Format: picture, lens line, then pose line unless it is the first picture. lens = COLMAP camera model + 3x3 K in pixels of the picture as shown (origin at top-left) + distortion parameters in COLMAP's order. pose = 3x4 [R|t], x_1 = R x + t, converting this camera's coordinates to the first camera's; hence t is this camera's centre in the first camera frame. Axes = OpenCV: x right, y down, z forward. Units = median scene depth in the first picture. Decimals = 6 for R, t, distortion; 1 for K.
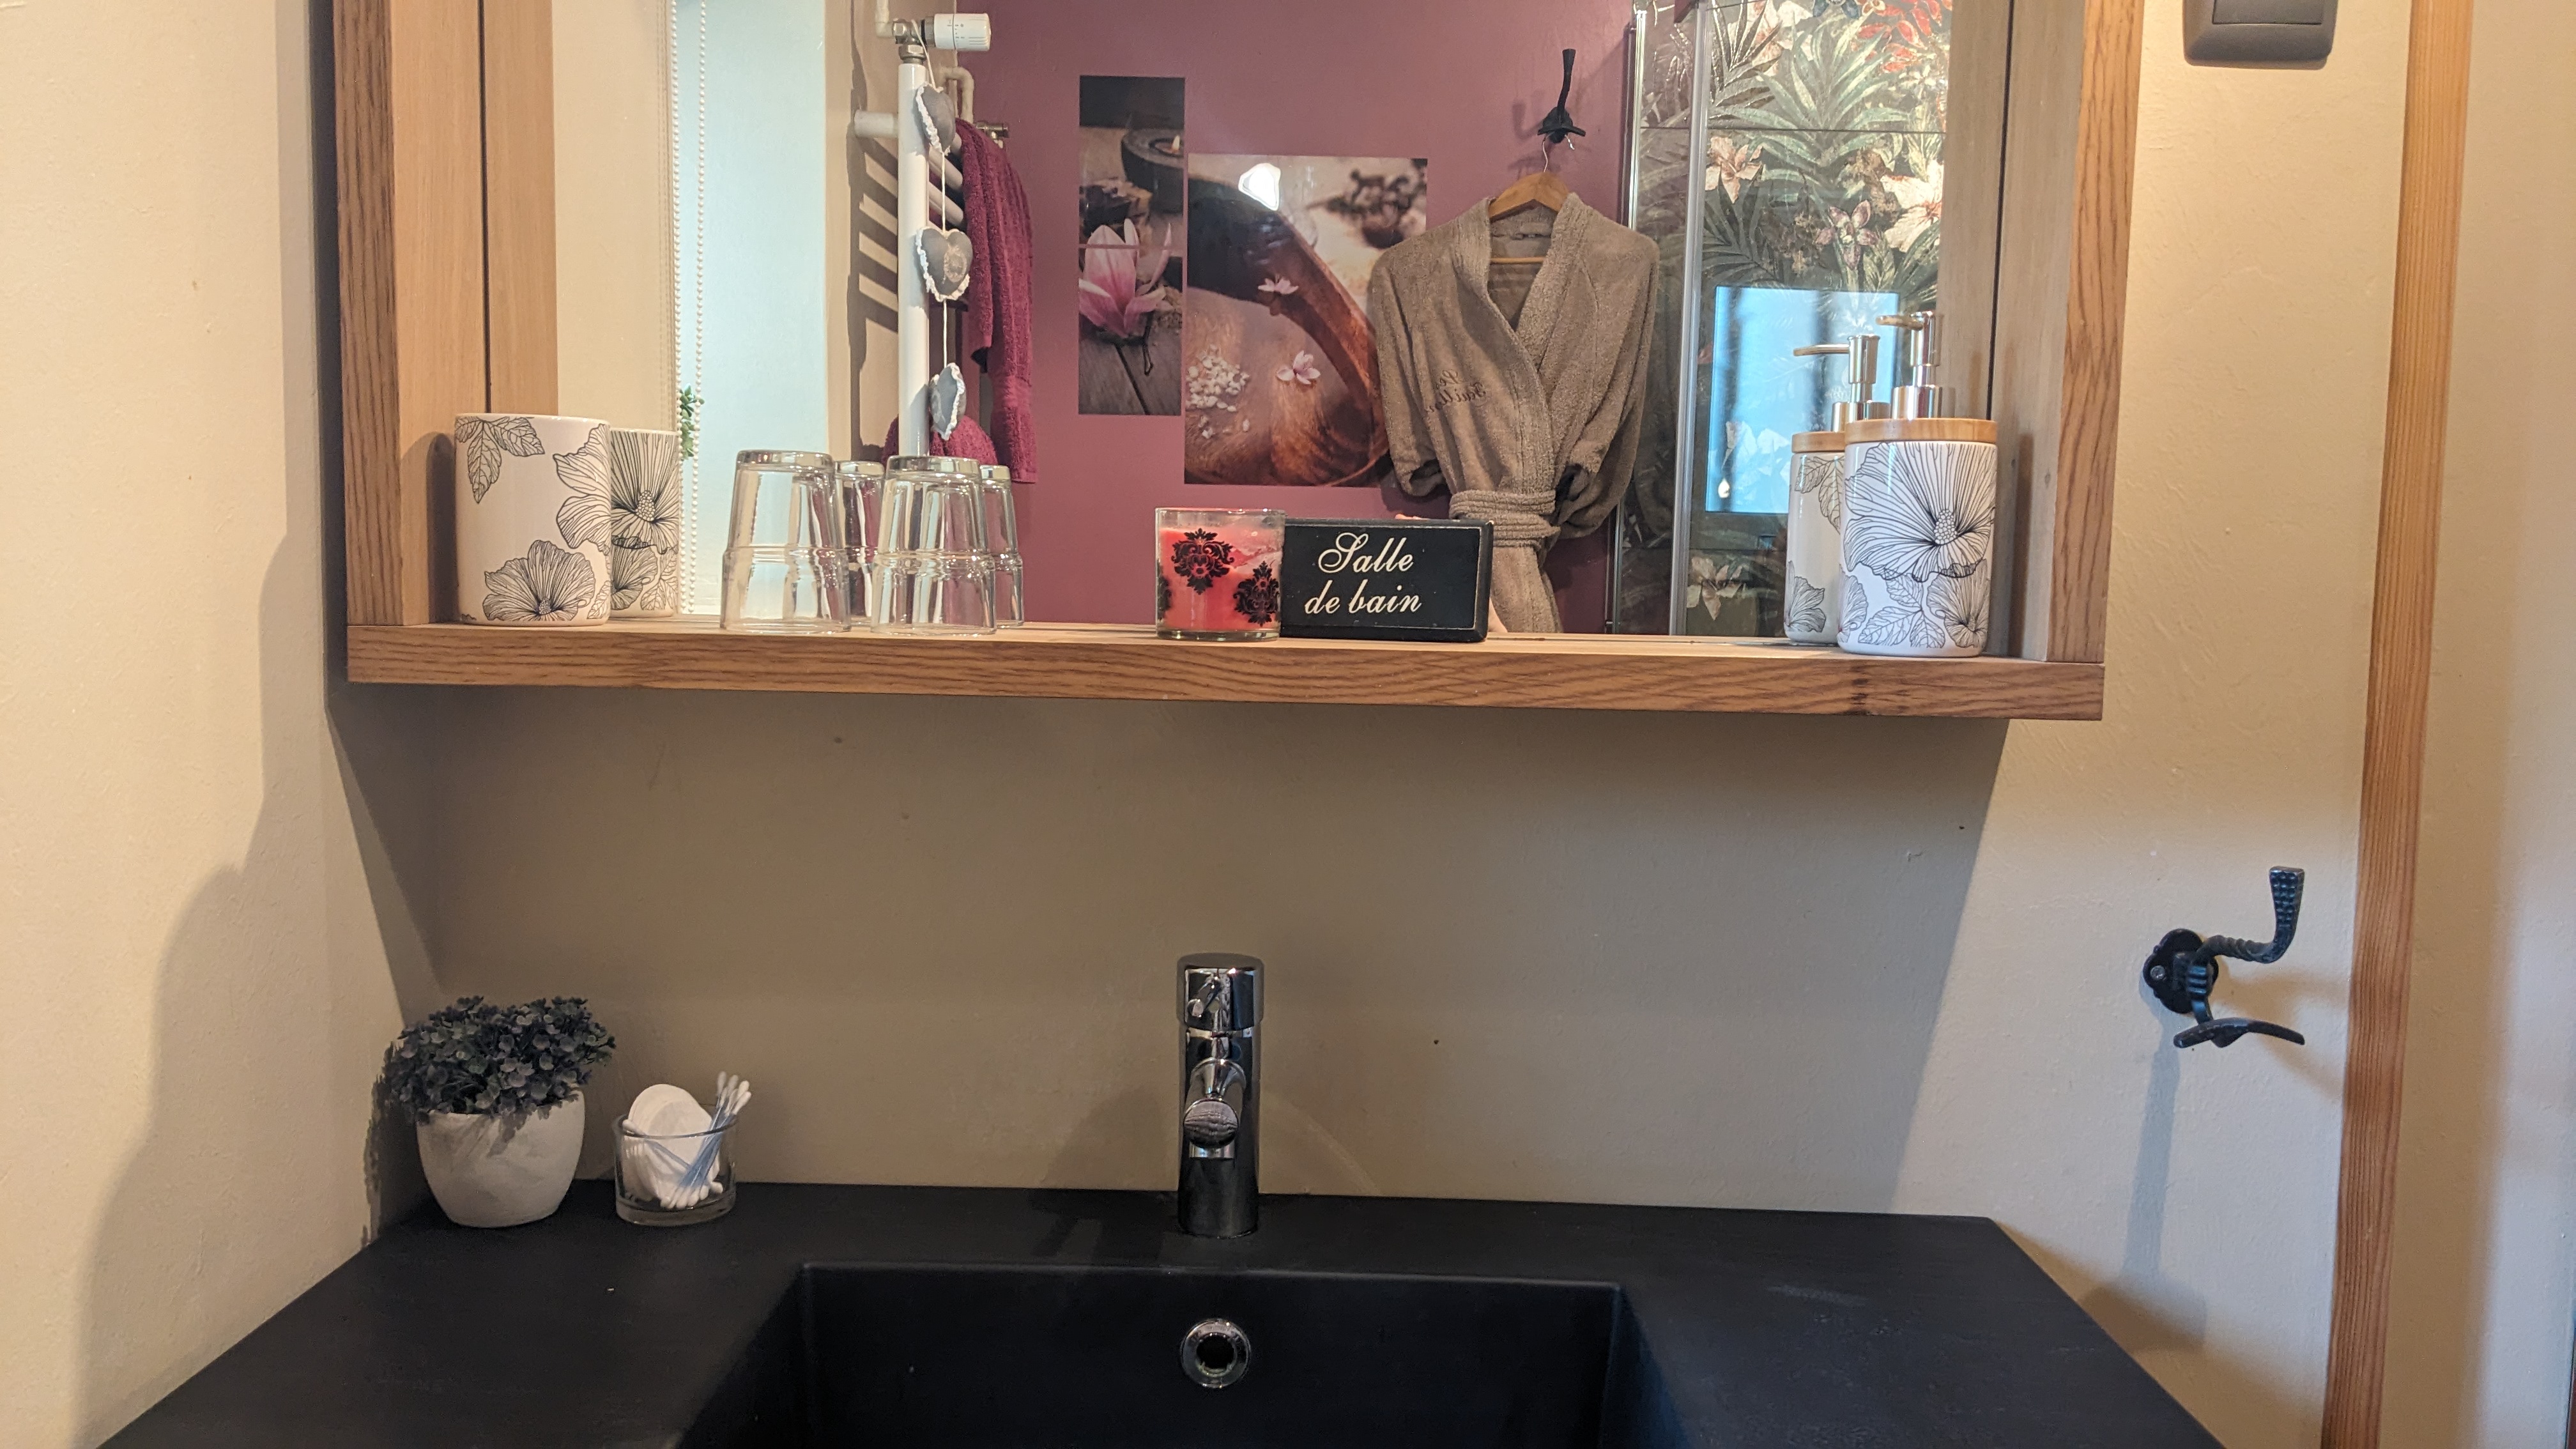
lens RADIAL K [[2016.6, 0, 1297.1], [0, 2016.6, 714.0], [0, 0, 1]] dist [0.052870, -0.048858]
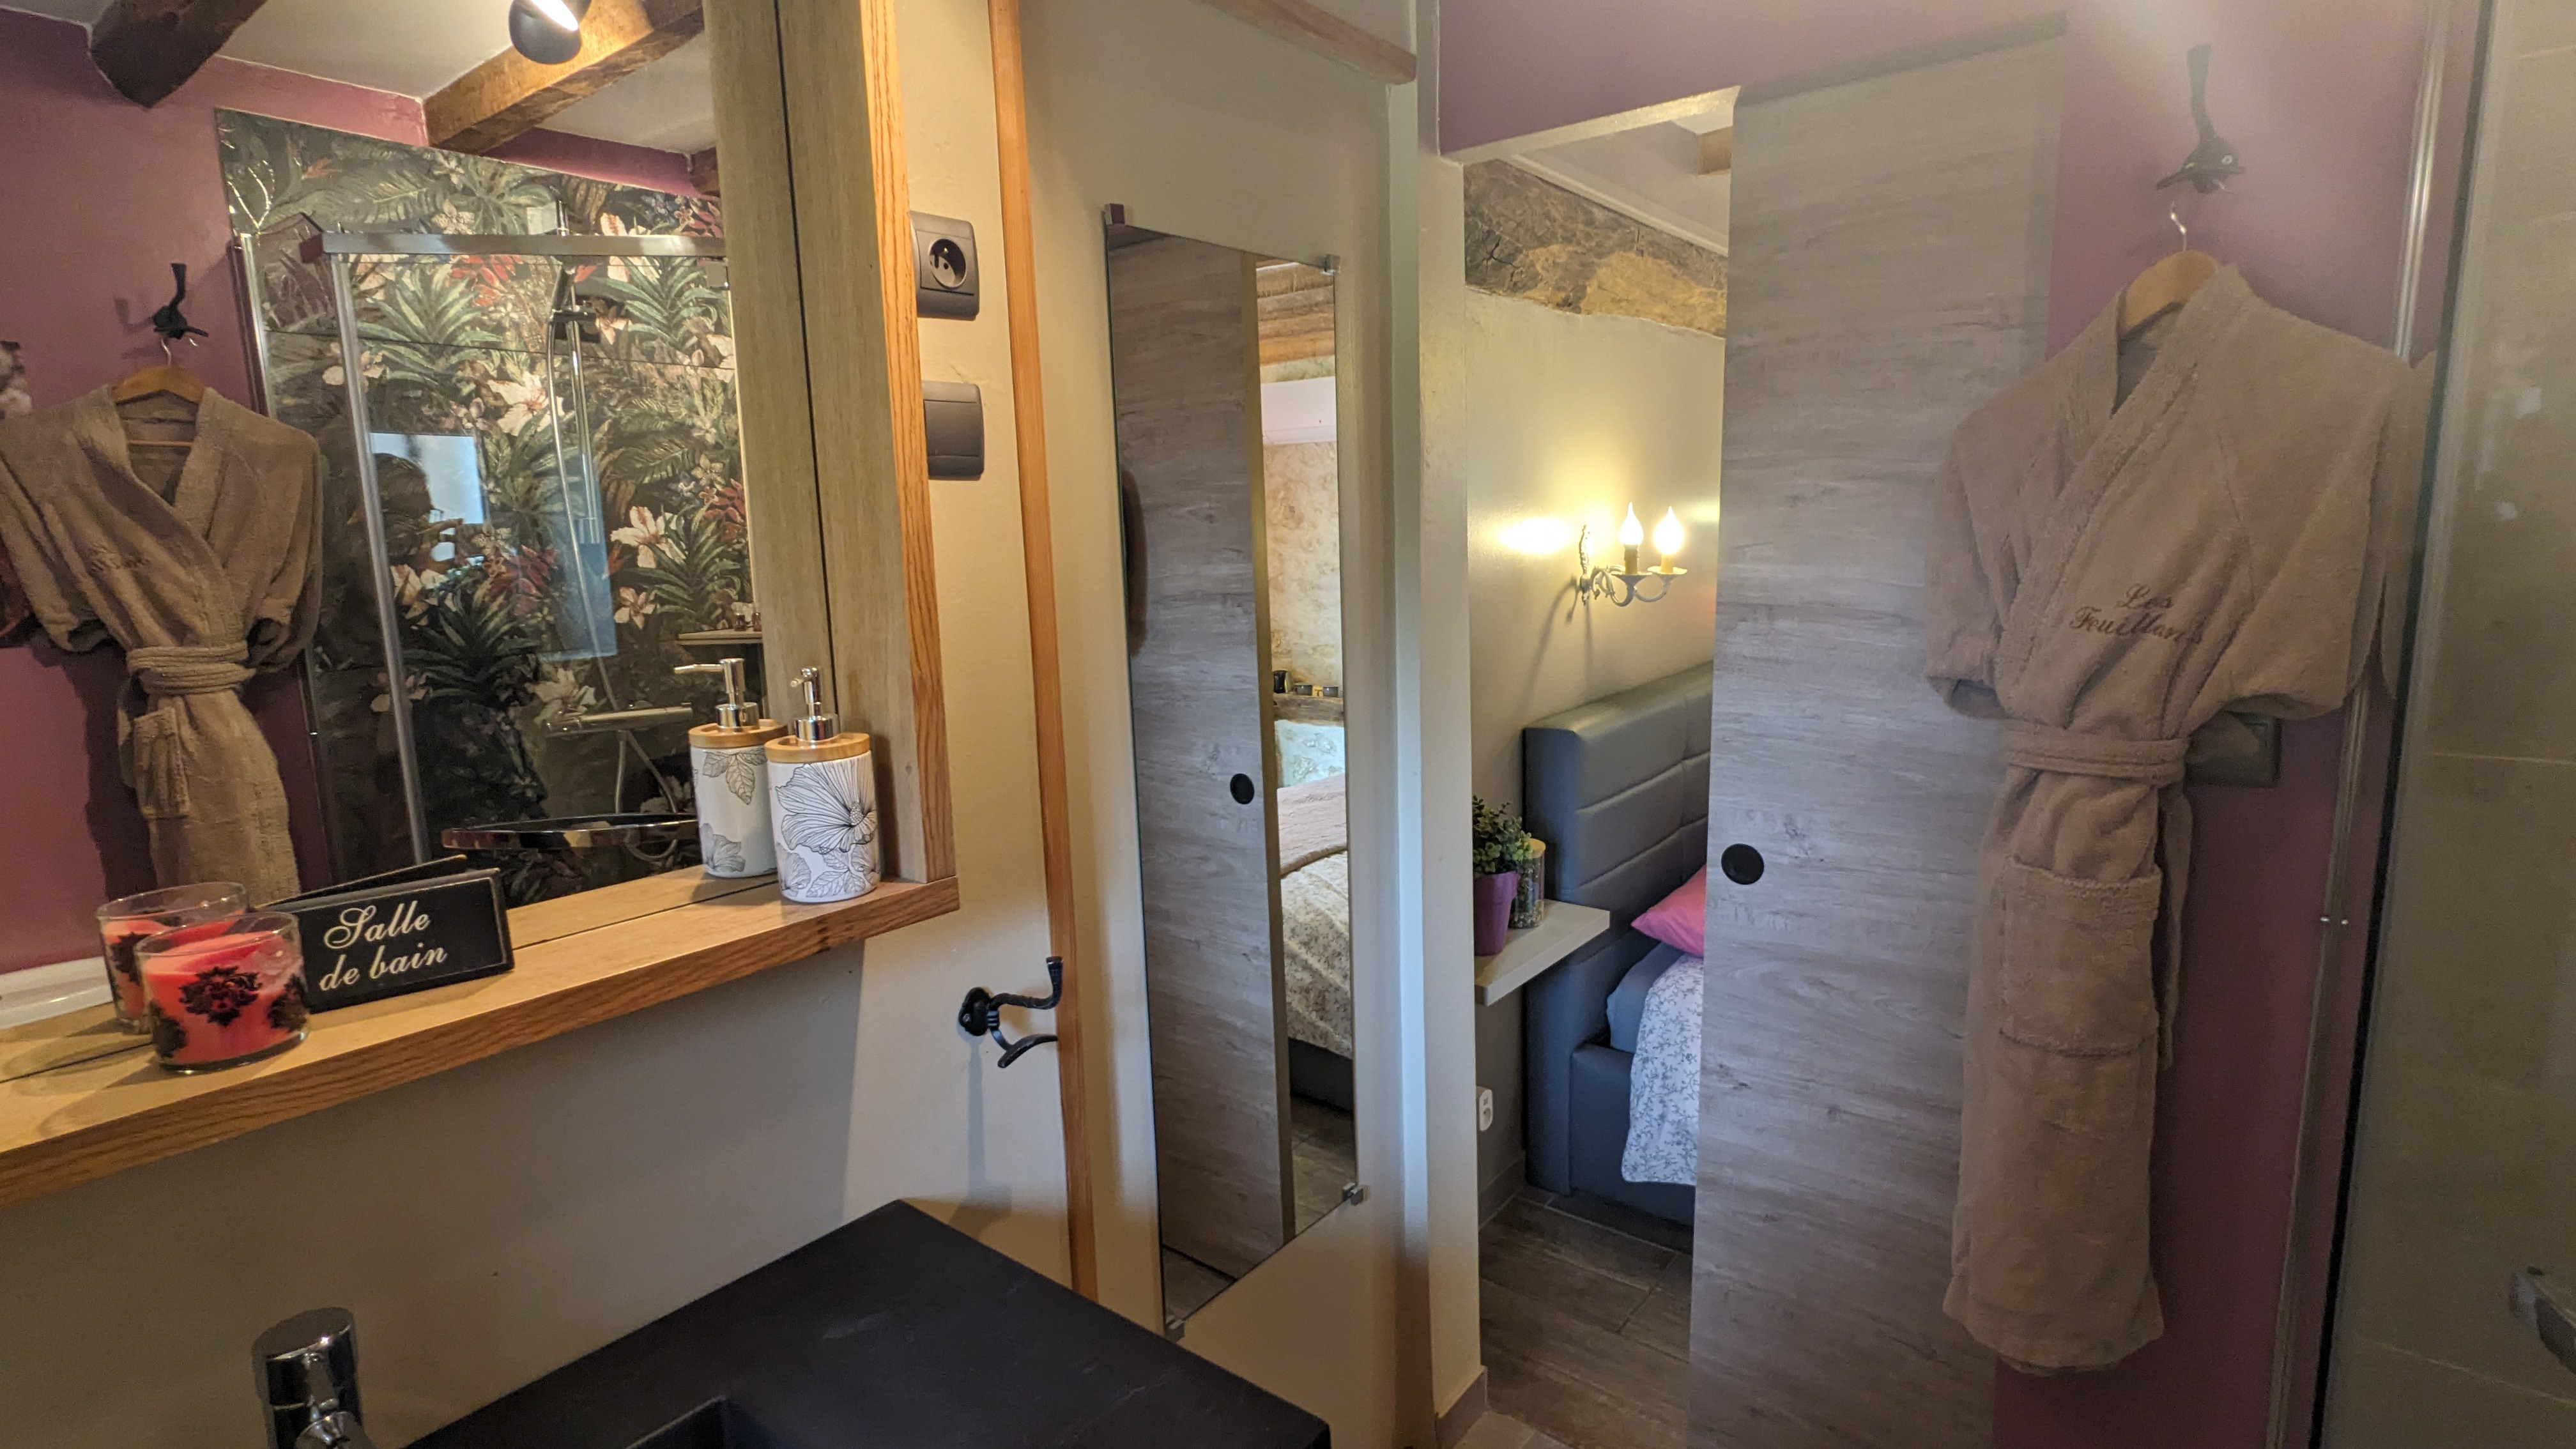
lens RADIAL K [[1234.3, 0, 1289.7], [0, 1234.3, 725.4], [0, 0, 1]] dist [0.000303, 0.001584]
pose [[0.618726, -0.162380, 0.768642, -0.060066], [0.110882, 0.986661, 0.119183, -0.078683], [-0.777742, 0.011487, 0.628478, 0.058682]]
